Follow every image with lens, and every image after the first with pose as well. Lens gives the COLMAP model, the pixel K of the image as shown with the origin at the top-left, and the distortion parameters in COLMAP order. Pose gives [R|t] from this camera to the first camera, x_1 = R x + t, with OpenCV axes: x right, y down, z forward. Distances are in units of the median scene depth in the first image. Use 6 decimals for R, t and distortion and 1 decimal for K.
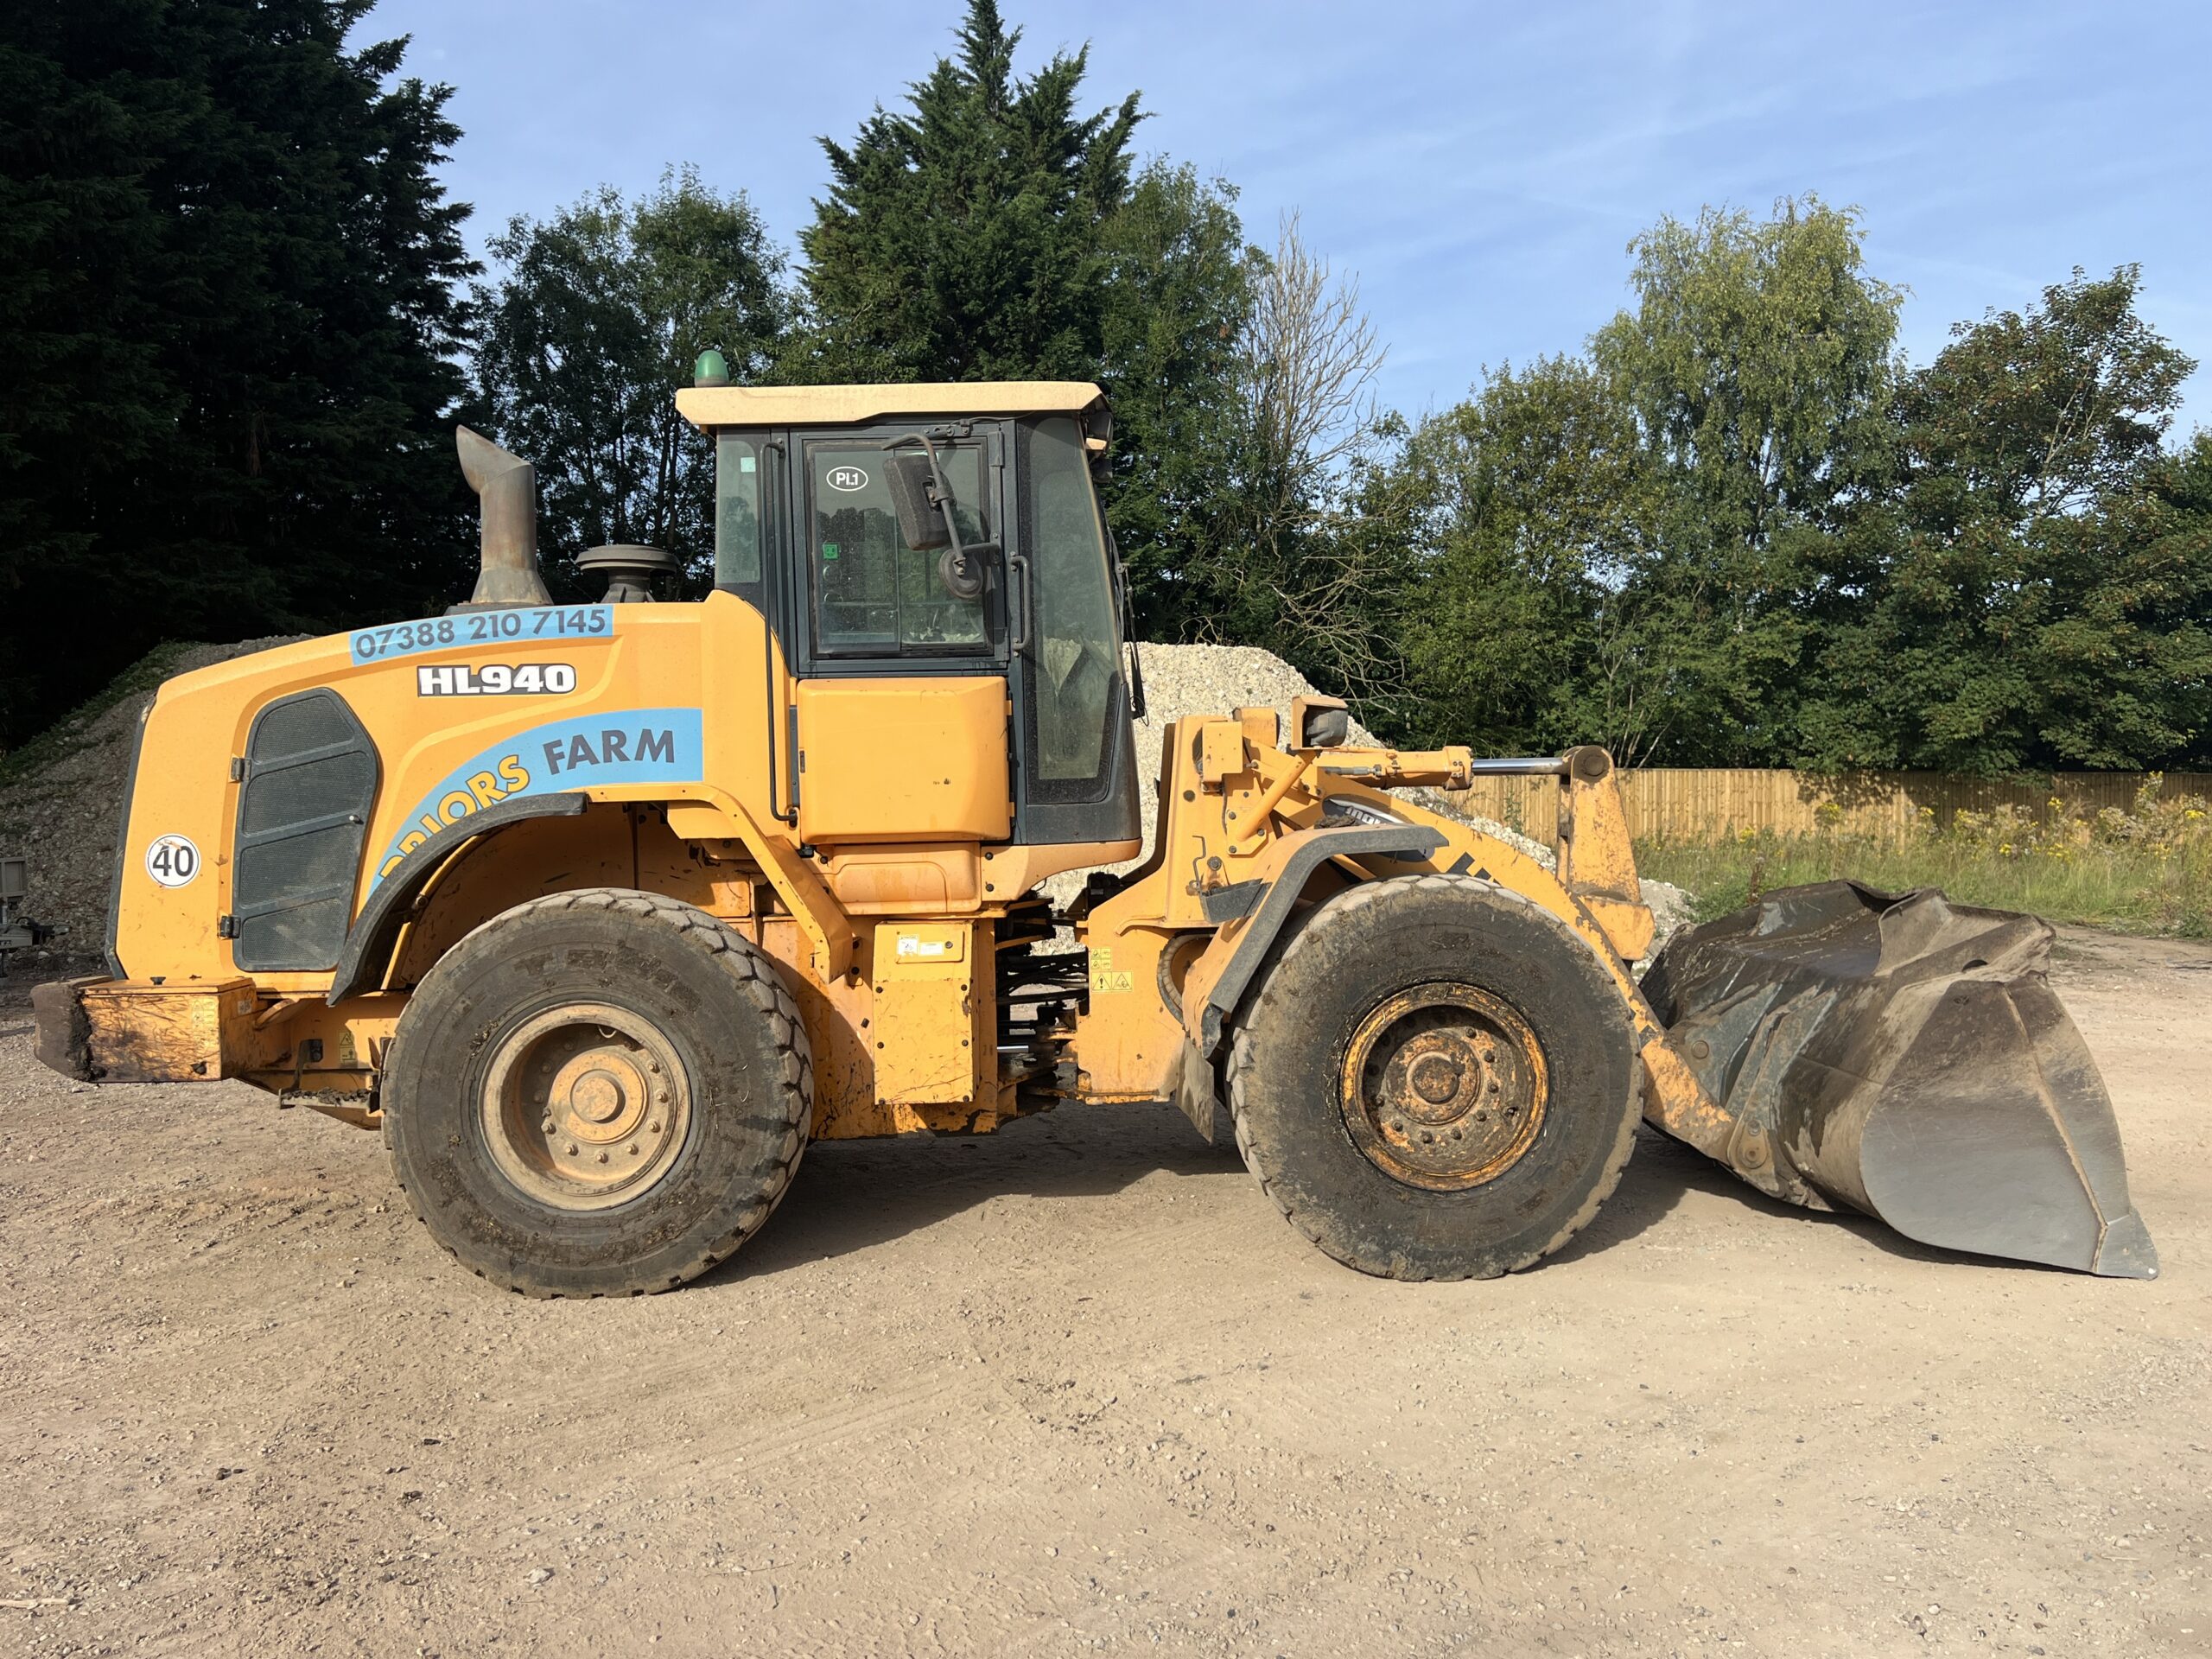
lens RADIAL K [[1750.6, 0, 1106.7], [0, 1750.6, 786.3], [0, 0, 1]] dist [0.032406, -0.000438]
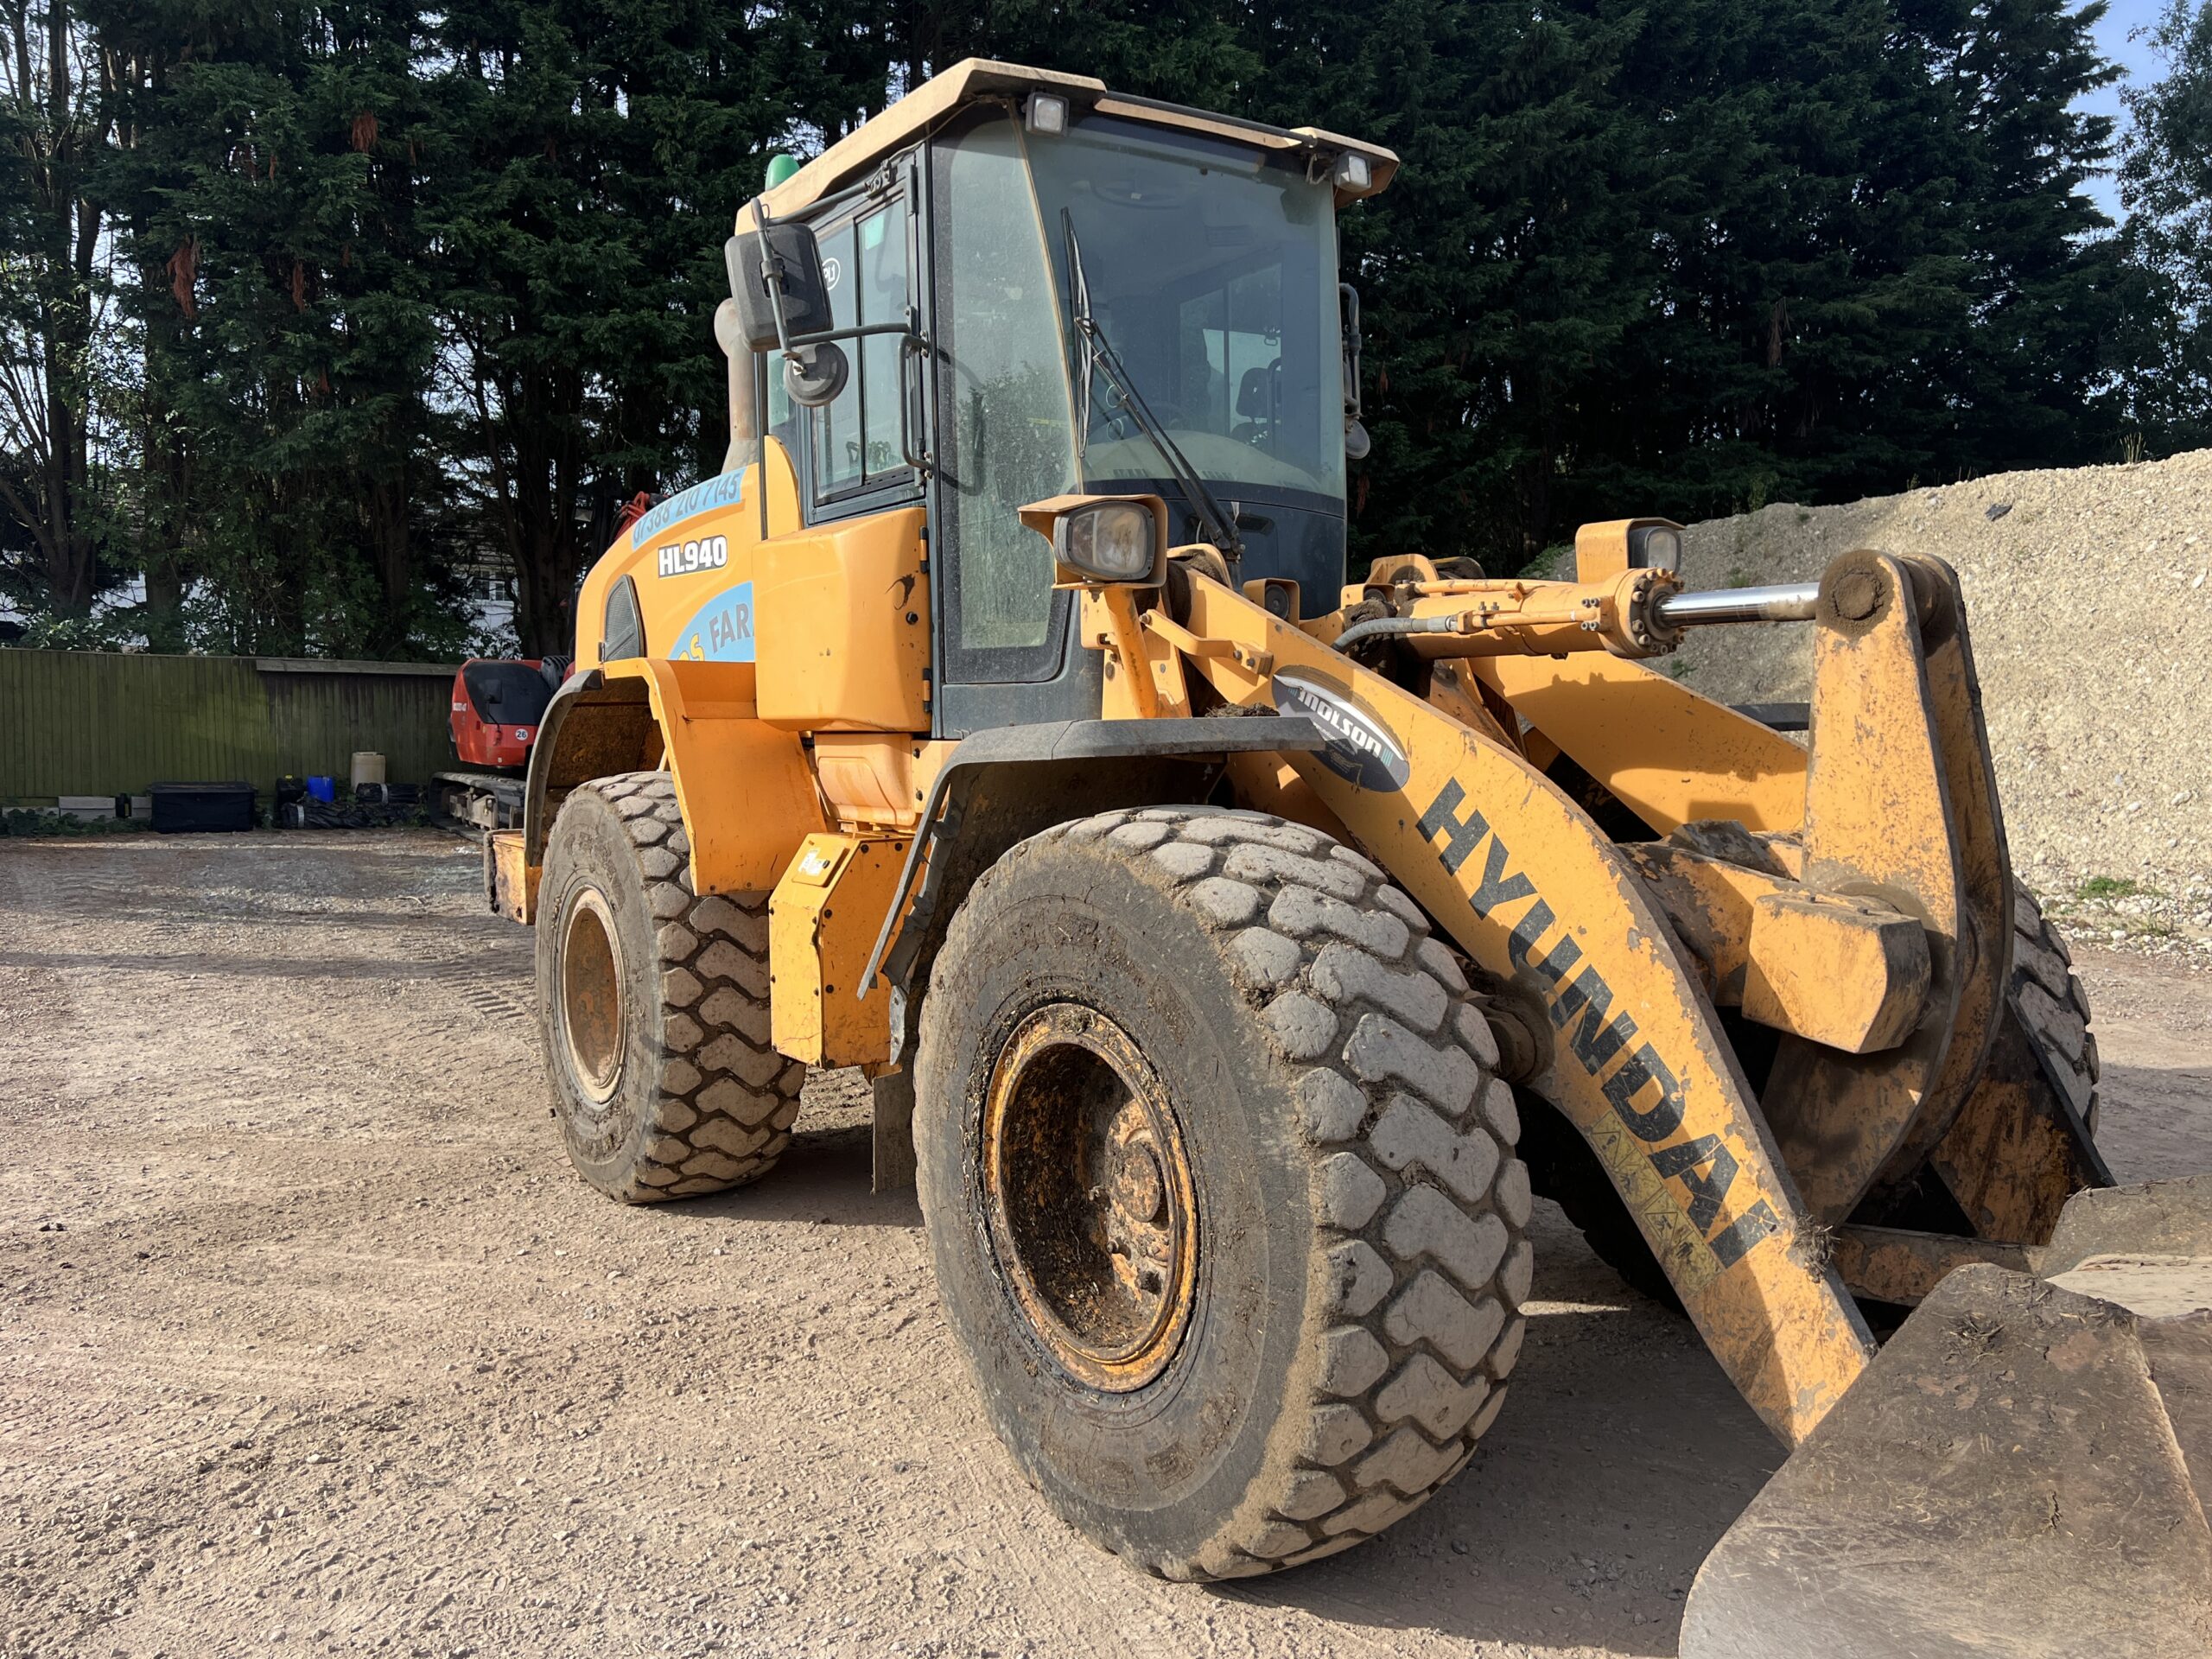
lens RADIAL K [[1727.9, 0, 1106.0], [0, 1727.9, 829.5], [0, 0, 1]] dist [0.065828, -0.084676]
pose [[0.534536, 0.068383, -0.842374, 0.601518], [-0.003025, 0.996870, 0.079006, 0.013722], [0.845140, -0.039683, 0.533070, 0.672950]]
